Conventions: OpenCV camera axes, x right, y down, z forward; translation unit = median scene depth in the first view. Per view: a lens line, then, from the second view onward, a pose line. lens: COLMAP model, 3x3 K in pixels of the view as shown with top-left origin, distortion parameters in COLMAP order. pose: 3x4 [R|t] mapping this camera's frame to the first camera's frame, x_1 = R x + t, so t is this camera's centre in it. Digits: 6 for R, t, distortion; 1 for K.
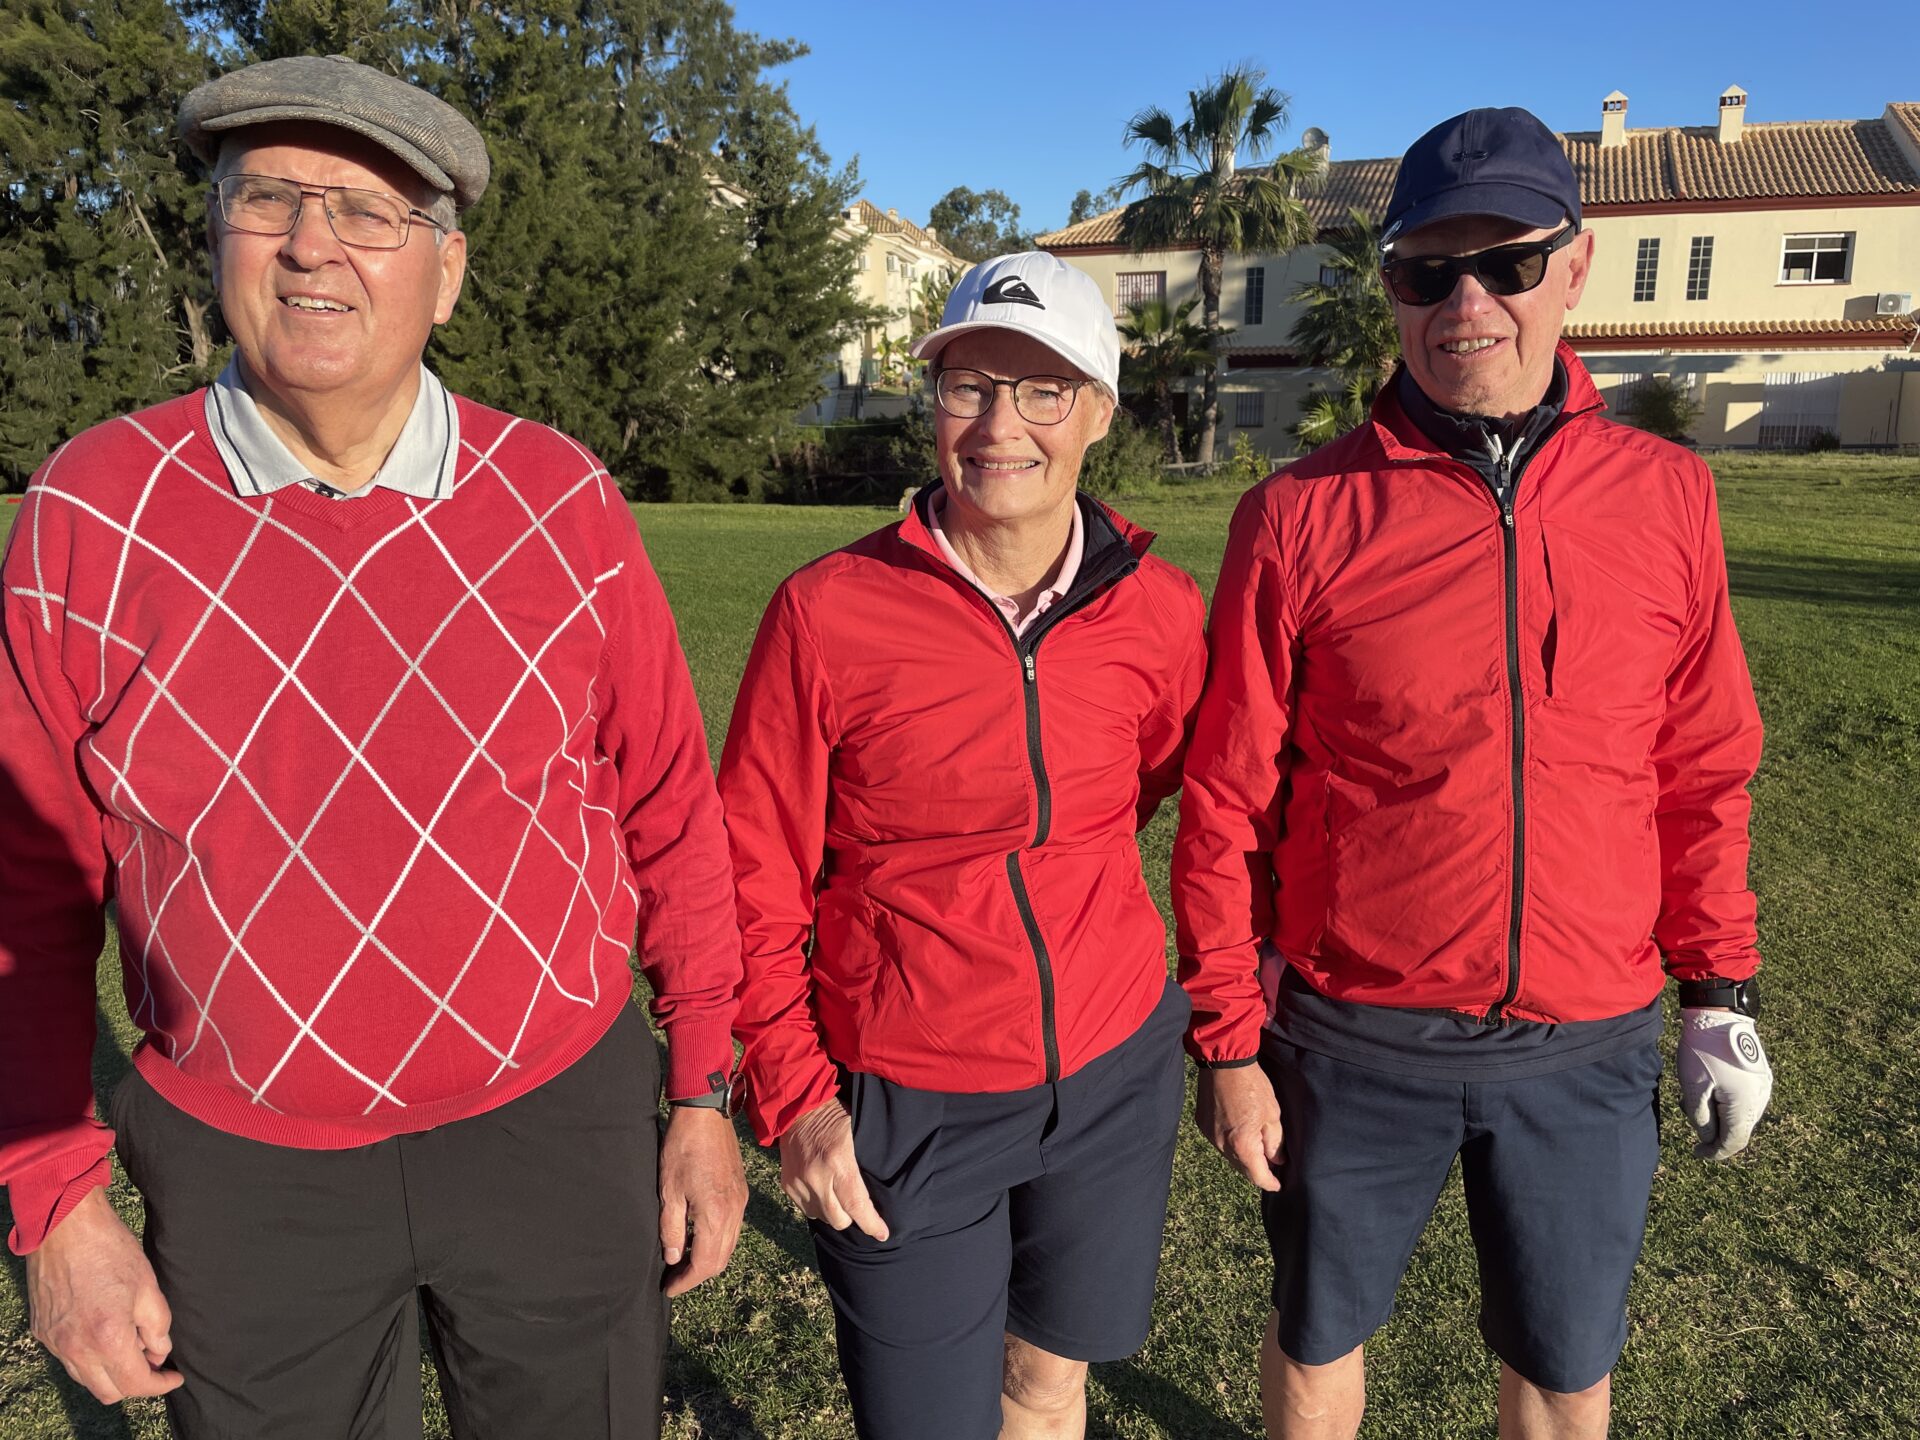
lens RADIAL K [[1438.5, 0, 972.3], [0, 1438.5, 705.6], [0, 0, 1]] dist [0.070022, -0.094508]
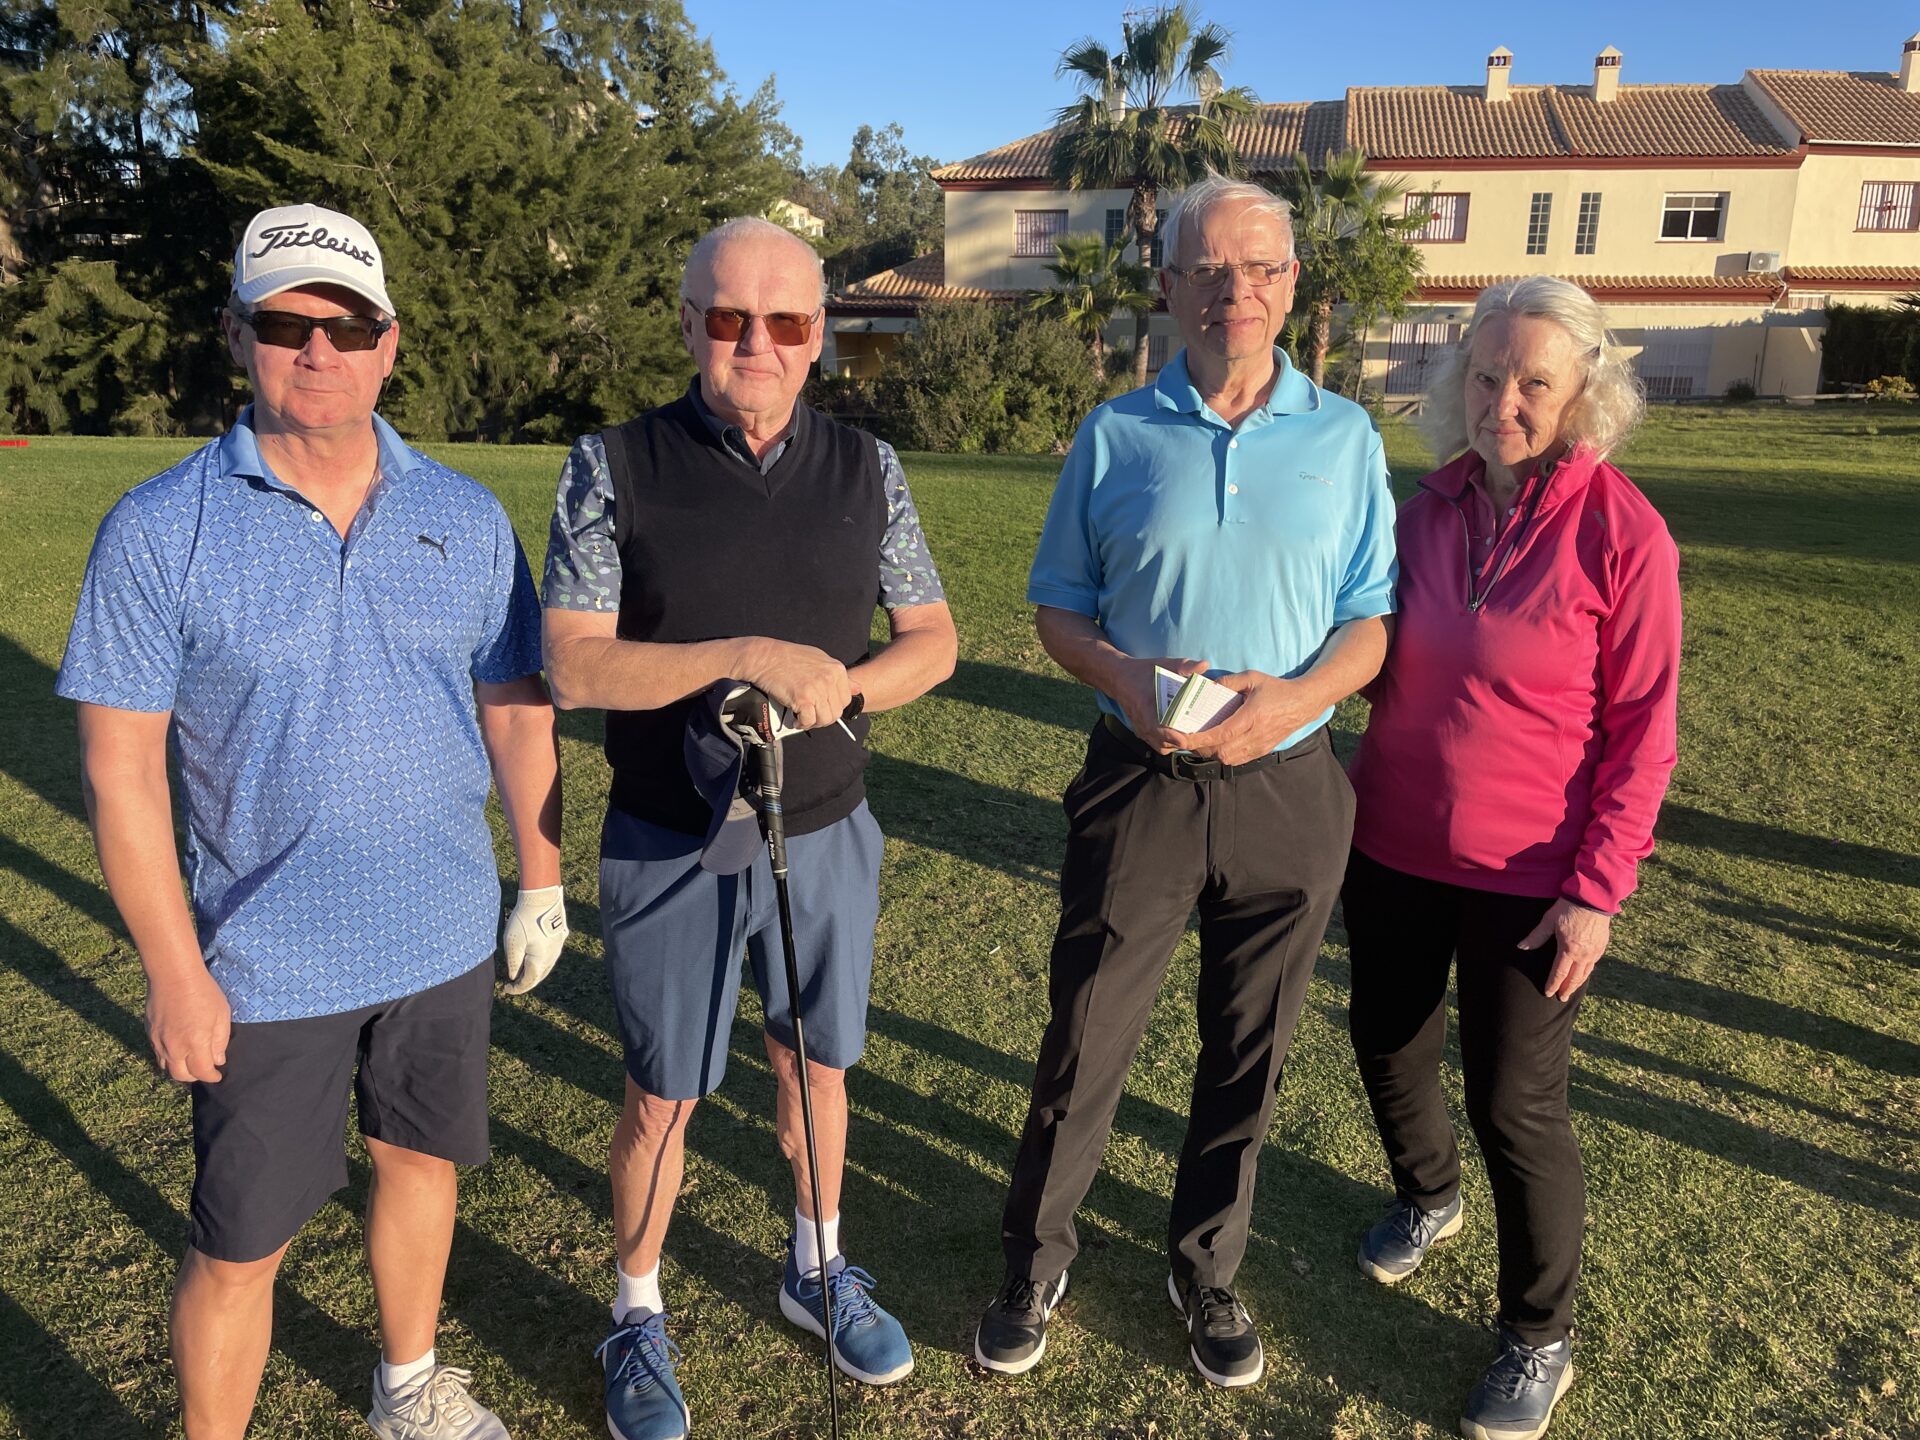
lens RADIAL K [[1438.5, 0, 966.3], [0, 1438.5, 705.9], [0, 0, 1]] dist [0.070022, -0.094508]
pose [[0.985310, -0.025457, 0.168870, -0.121096], [0.019023, 0.999034, 0.039605, -0.005302], [-0.169715, -0.035811, 0.984842, 0.037797]]
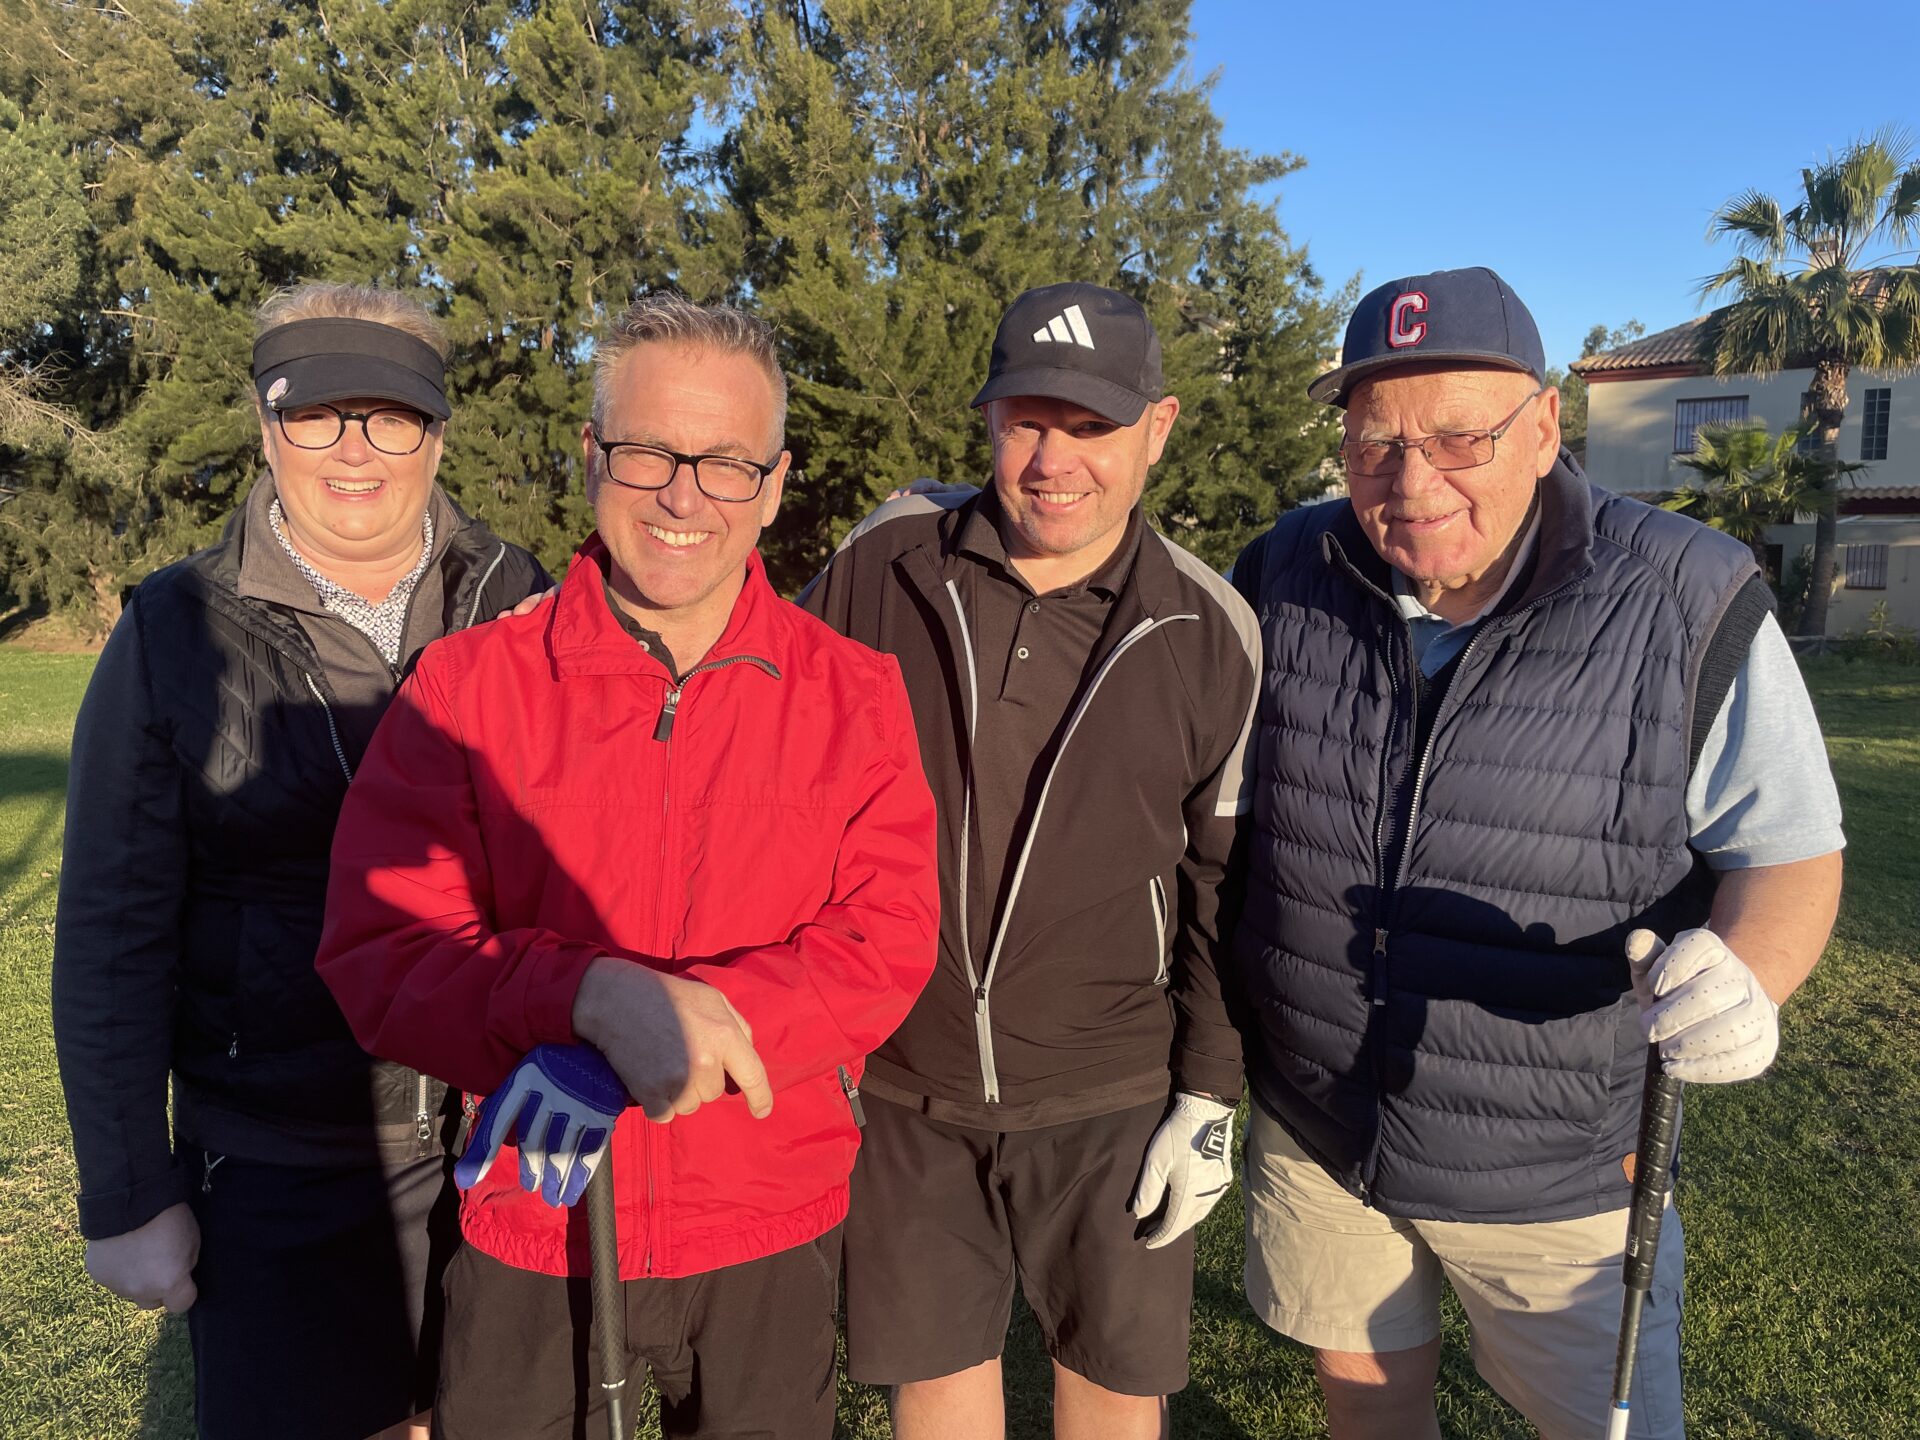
lens RADIAL K [[1438.5, 0, 964.1], [0, 1438.5, 700.0], [0, 0, 1]] dist [0.070022, -0.094508]
pose [[0.948769, 0.041669, -0.313212, -0.019984], [-0.073530, 0.993169, -0.090604, -0.032672], [0.307297, 0.108993, 0.945351, 0.142232]]
